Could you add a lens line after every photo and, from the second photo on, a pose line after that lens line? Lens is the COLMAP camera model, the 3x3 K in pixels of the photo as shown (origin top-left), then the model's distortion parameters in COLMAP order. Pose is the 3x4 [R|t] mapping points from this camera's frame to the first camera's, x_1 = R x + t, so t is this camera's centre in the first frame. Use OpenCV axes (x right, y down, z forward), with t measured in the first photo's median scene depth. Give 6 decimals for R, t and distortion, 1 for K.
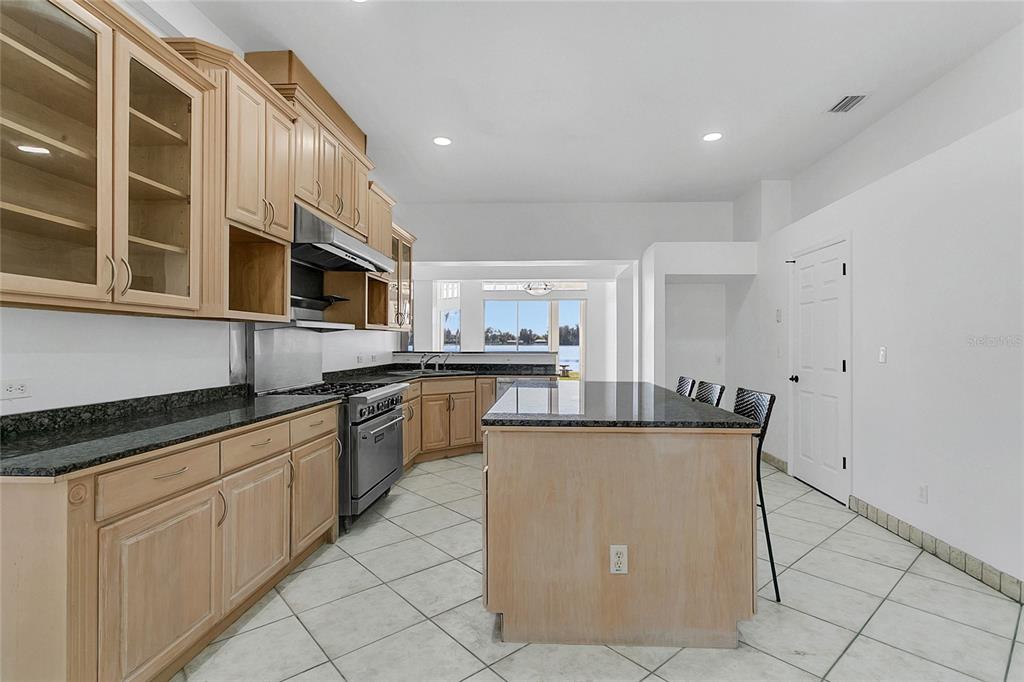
lens RADIAL K [[496.6, 0, 526.5], [0, 496.6, 340.9], [0, 0, 1]] dist [0.004190, 0.000693]
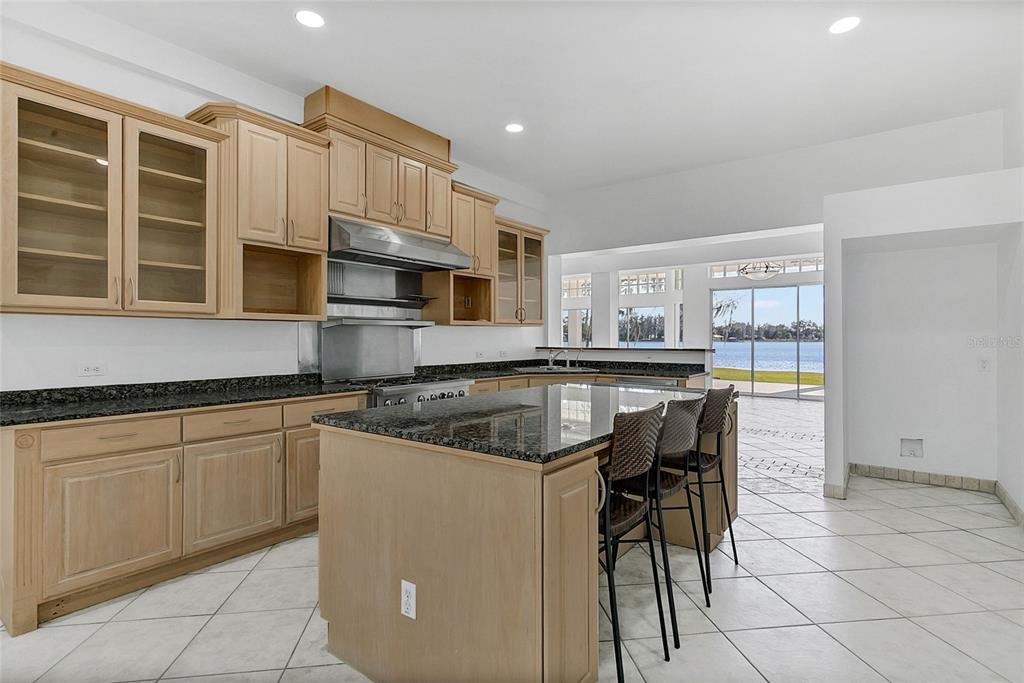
lens RADIAL K [[507.1, 0, 516.7], [0, 507.1, 336.1], [0, 0, 1]] dist [-0.001230, 0.001261]
pose [[0.826413, -0.007401, -0.563016, 0.603712], [0.006302, 0.999973, -0.003896, 0.005950], [0.563030, -0.000328, 0.826436, 0.303705]]
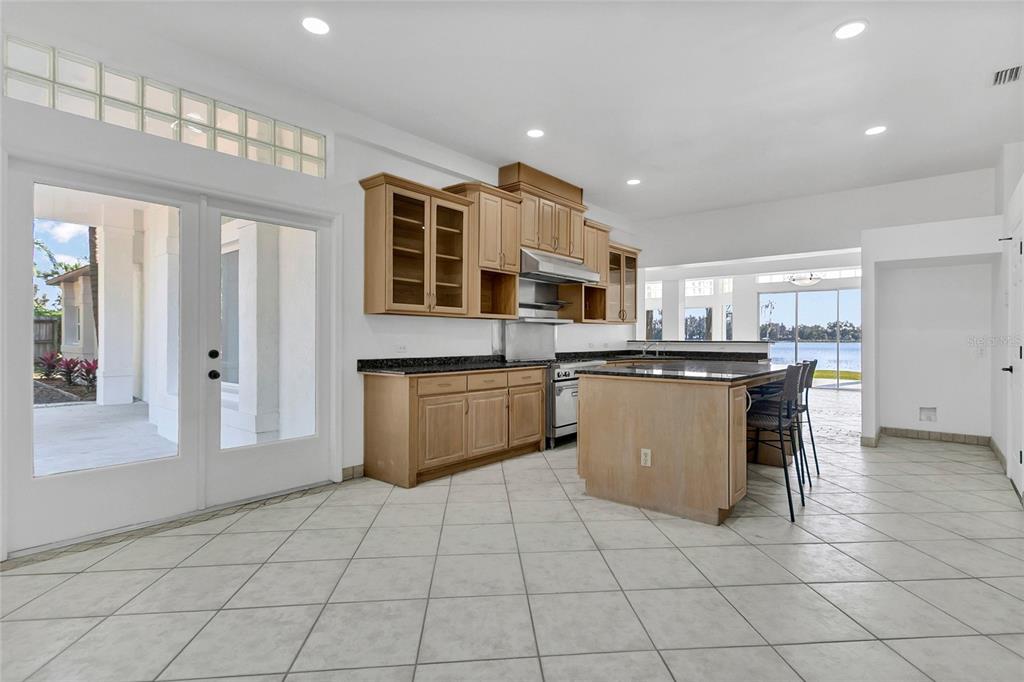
lens RADIAL K [[507.1, 0, 516.7], [0, 507.1, 335.6], [0, 0, 1]] dist [-0.001230, 0.001261]
pose [[0.795812, -0.003952, -0.605530, 0.644343], [0.001571, 0.999989, -0.004462, 0.030694], [0.605541, 0.002600, 0.795810, -0.447288]]
